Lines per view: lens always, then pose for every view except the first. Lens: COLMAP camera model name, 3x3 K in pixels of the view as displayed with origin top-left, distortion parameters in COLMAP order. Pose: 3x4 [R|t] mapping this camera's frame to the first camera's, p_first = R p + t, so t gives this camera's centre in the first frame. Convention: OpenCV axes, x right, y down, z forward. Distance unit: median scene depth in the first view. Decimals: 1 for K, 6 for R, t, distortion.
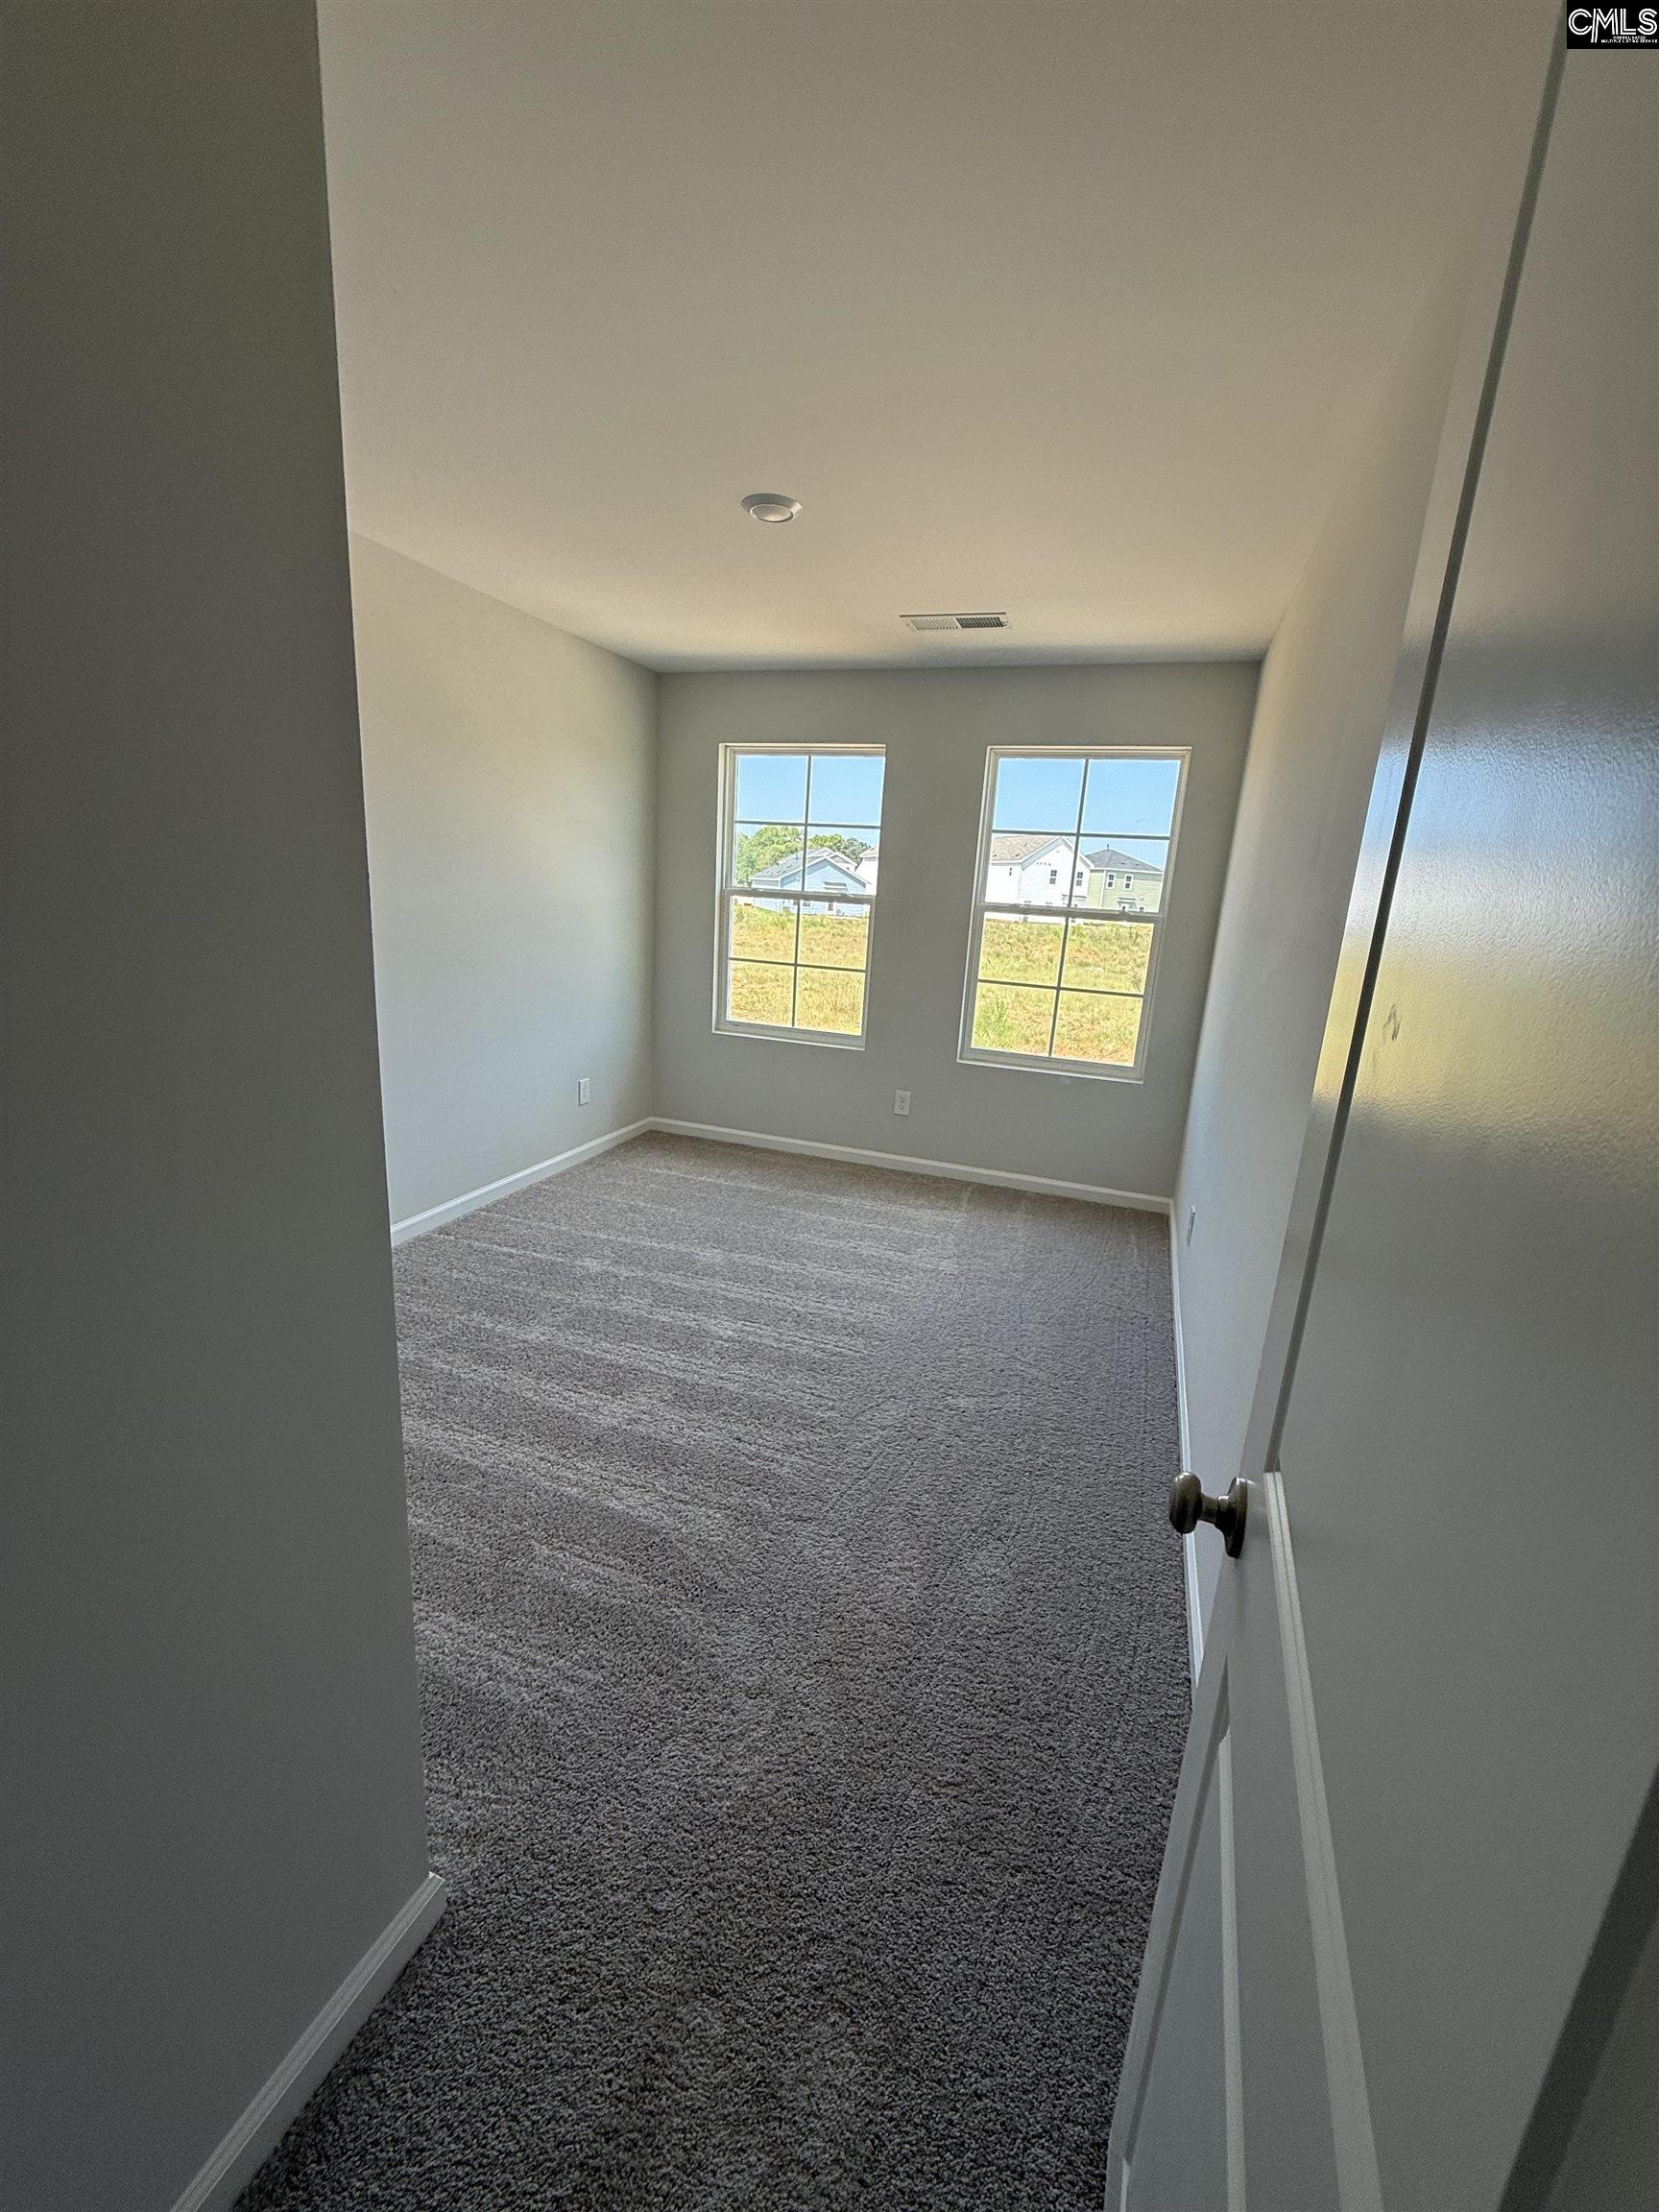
lens RADIAL K [[960.8, 0, 826.1], [0, 960.8, 1118.5], [0, 0, 1]] dist [-0.000921, 0.000005]
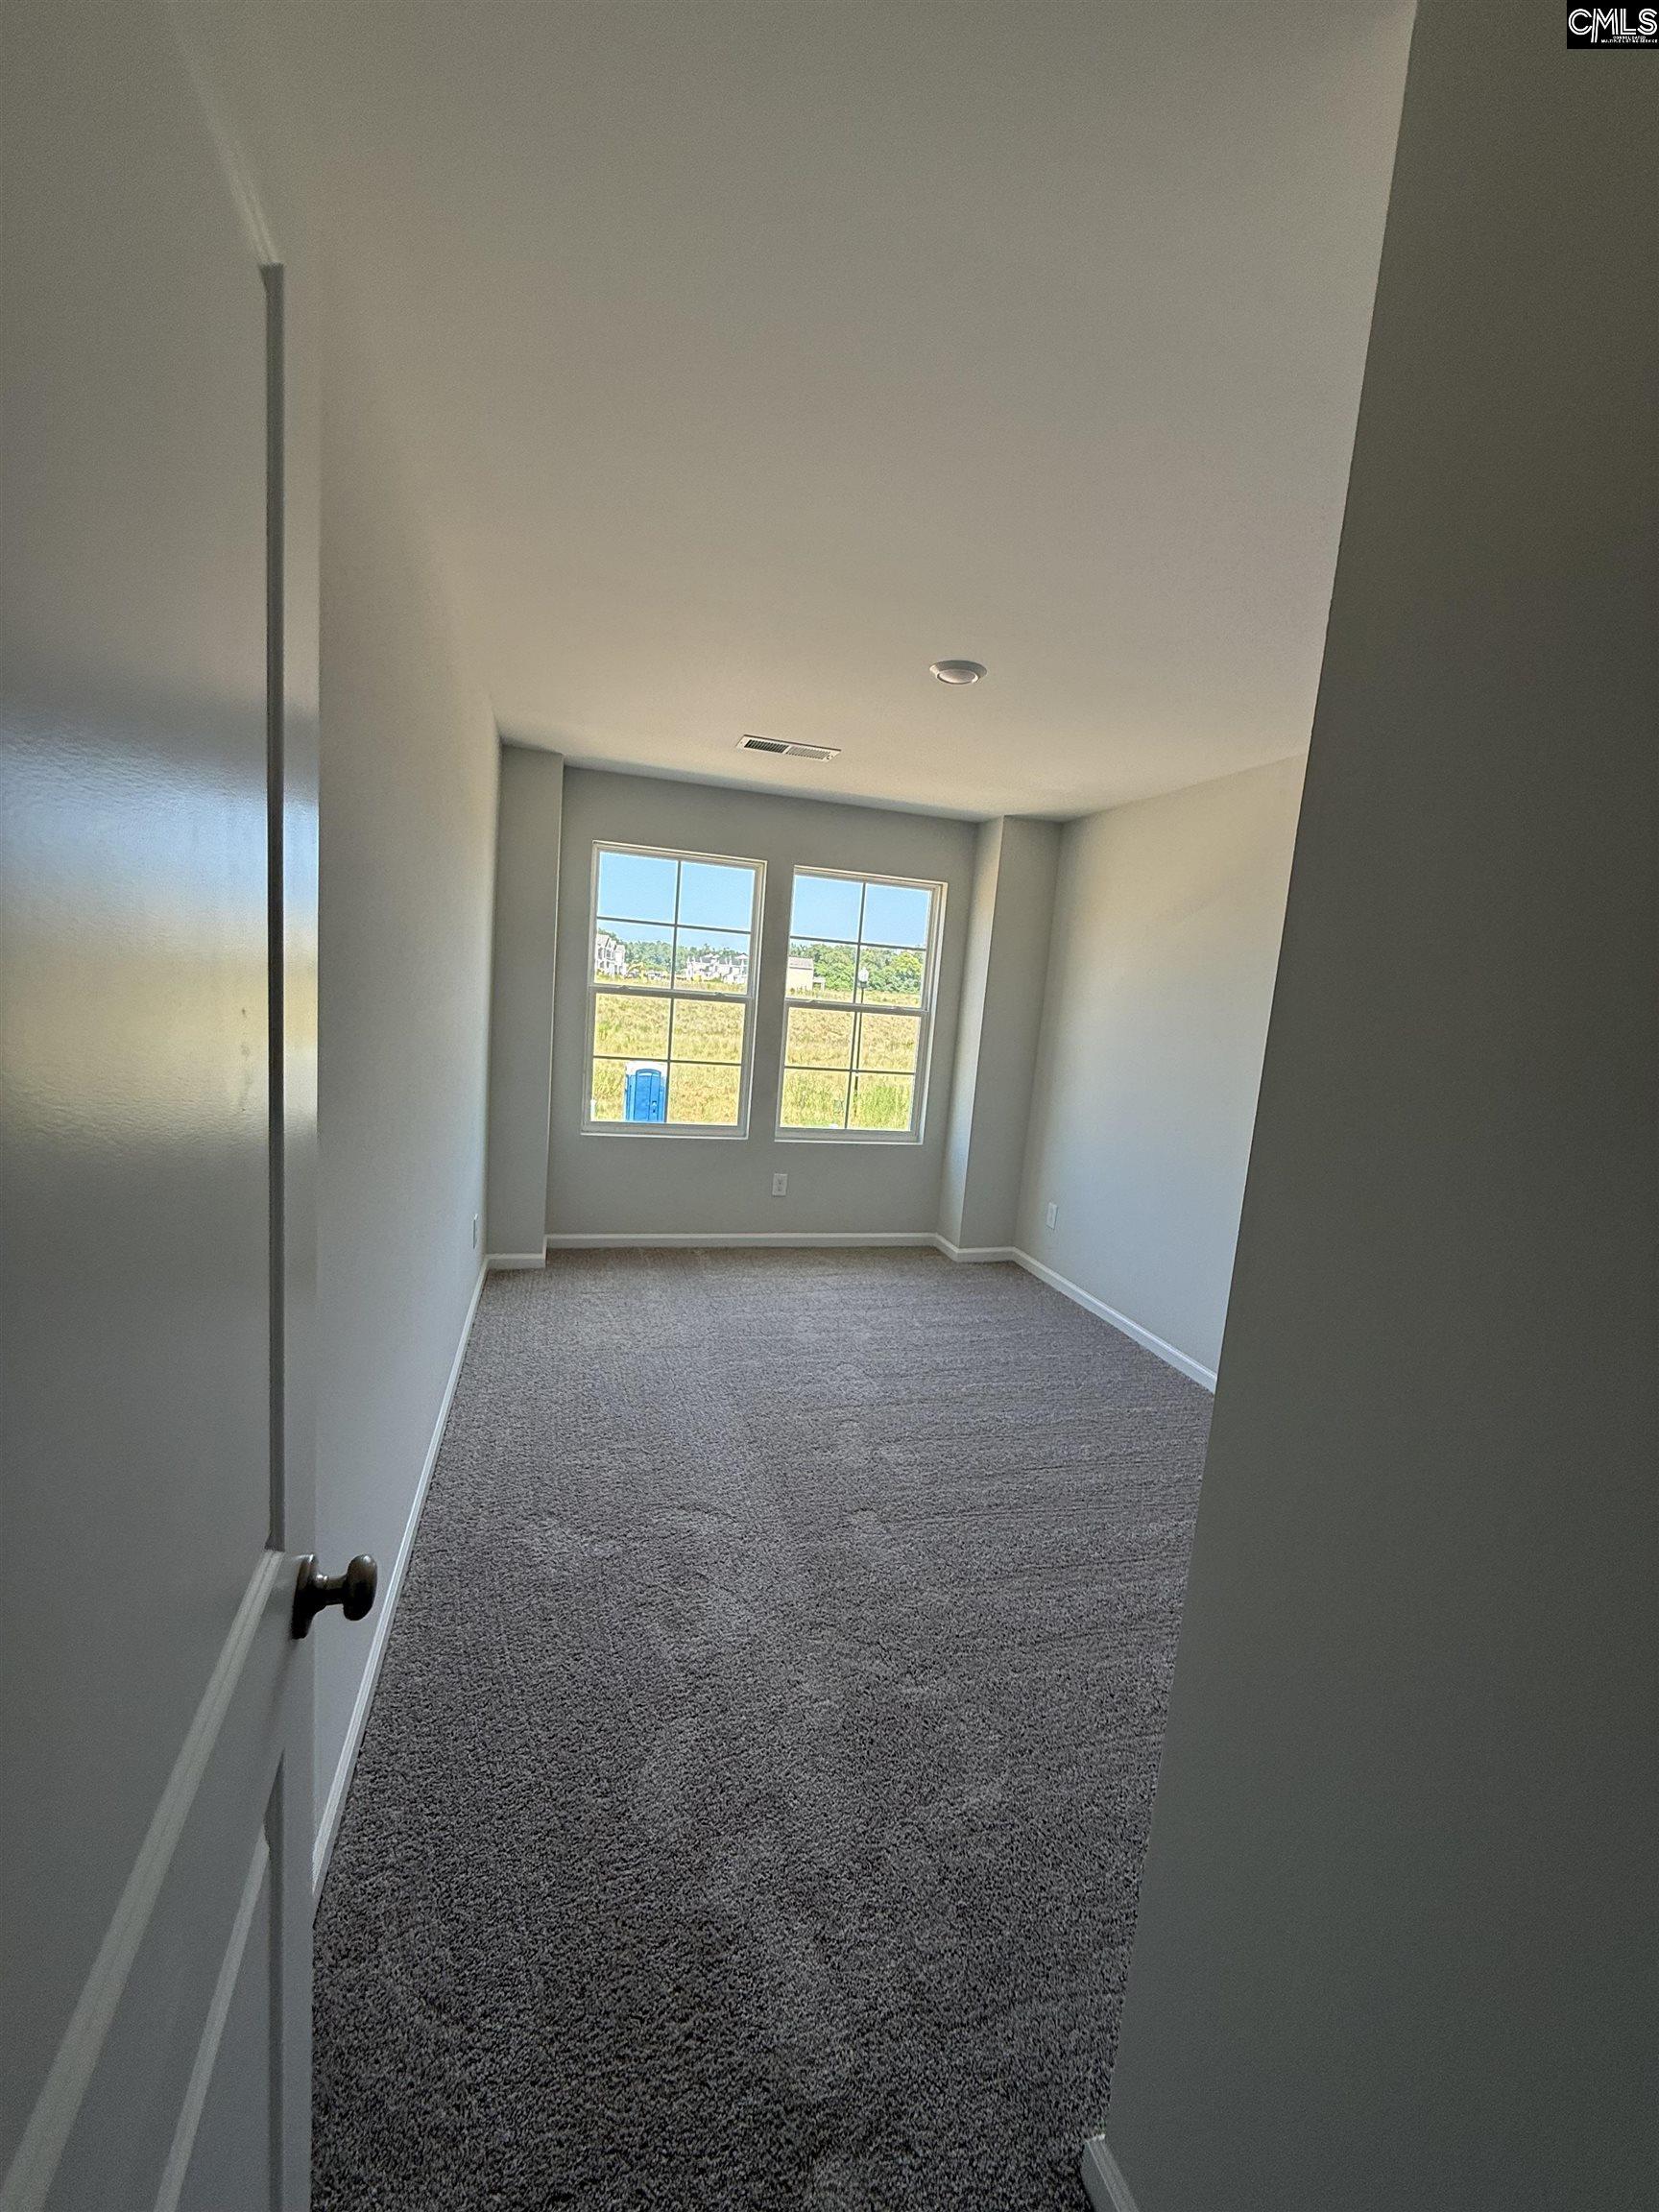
lens RADIAL K [[882.2, 0, 824.8], [0, 882.2, 1099.1], [0, 0, 1]] dist [0.001364, 0.000415]
pose [[0.792459, -0.069059, 0.606002, -0.462567], [0.113306, 0.992943, -0.035014, -0.069014], [-0.599308, 0.096411, 0.794692, 0.167204]]
